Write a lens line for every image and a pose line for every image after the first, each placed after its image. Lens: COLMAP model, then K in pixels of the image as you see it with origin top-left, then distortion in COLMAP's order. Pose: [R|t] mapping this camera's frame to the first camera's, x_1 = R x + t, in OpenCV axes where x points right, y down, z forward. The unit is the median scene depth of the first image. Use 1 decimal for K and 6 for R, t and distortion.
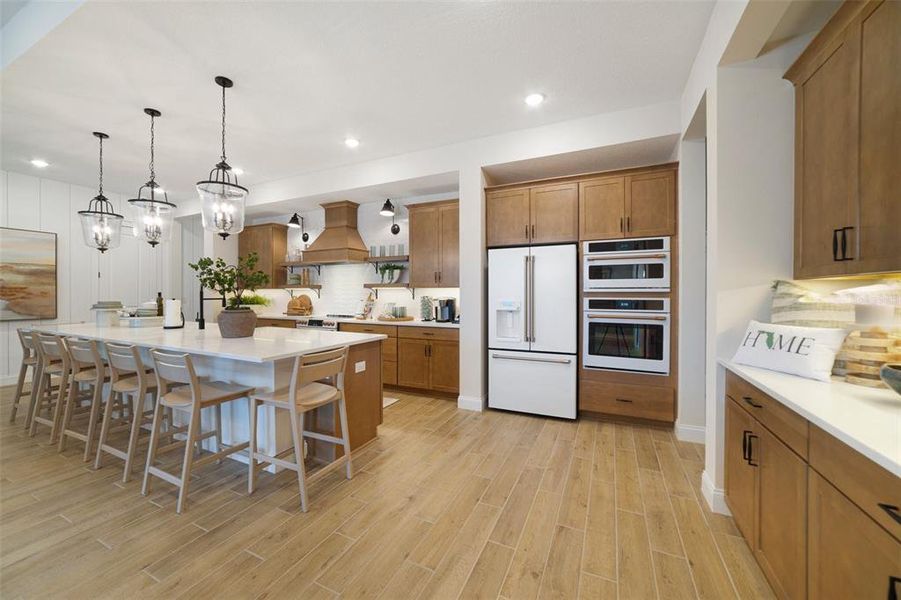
lens RADIAL K [[365.7, 0, 428.4], [0, 365.7, 294.7], [0, 0, 1]] dist [-0.002684, 0.000394]
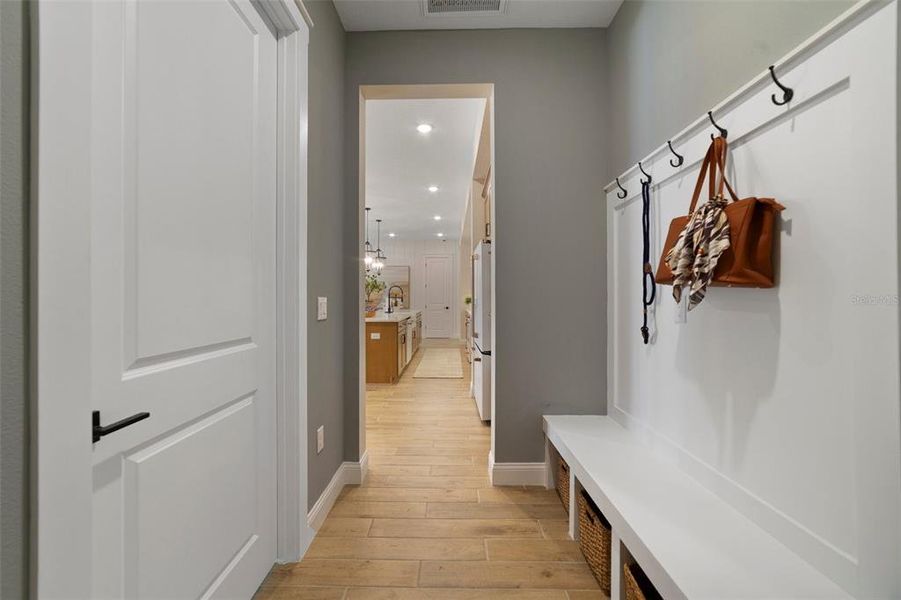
lens RADIAL K [[348.5, 0, 442.8], [0, 348.5, 295.3], [0, 0, 1]] dist [-0.000969, 0.006255]
pose [[0.437424, -0.008623, -0.899214, 1.227108], [-0.003431, 0.999931, -0.011258, 0.023601], [0.899249, 0.008010, 0.437364, 0.506578]]
